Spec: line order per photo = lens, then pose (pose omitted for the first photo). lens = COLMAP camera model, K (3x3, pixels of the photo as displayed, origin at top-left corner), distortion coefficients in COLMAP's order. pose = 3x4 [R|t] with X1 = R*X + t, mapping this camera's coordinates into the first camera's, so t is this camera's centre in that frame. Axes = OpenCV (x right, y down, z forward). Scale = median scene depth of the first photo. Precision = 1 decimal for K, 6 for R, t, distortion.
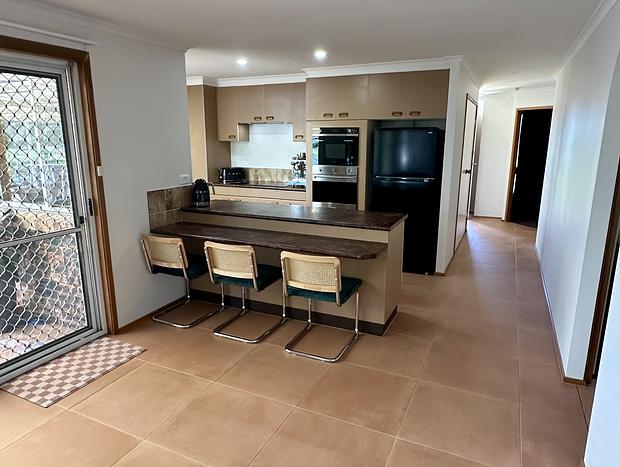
lens RADIAL K [[419.2, 0, 310.0], [0, 419.2, 233.5], [0, 0, 1]] dist [0.003829, 0.001923]
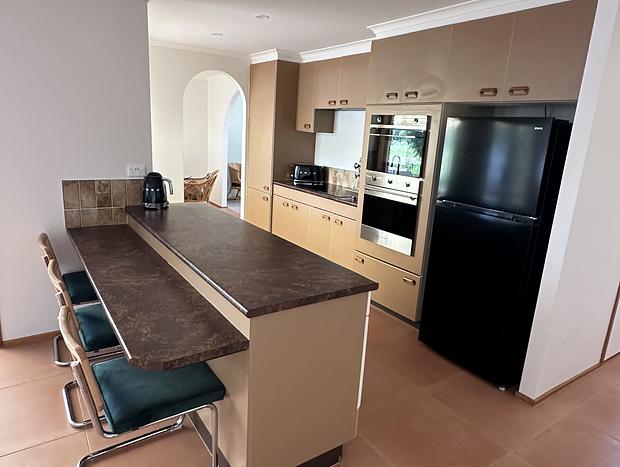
lens RADIAL K [[419.2, 0, 310.0], [0, 419.2, 233.5], [0, 0, 1]] dist [0.003829, 0.001923]
pose [[0.853525, 0.170303, -0.492435, 0.293323], [-0.169142, 0.984456, 0.047293, -0.083950], [0.492835, 0.042926, 0.869063, 0.390401]]
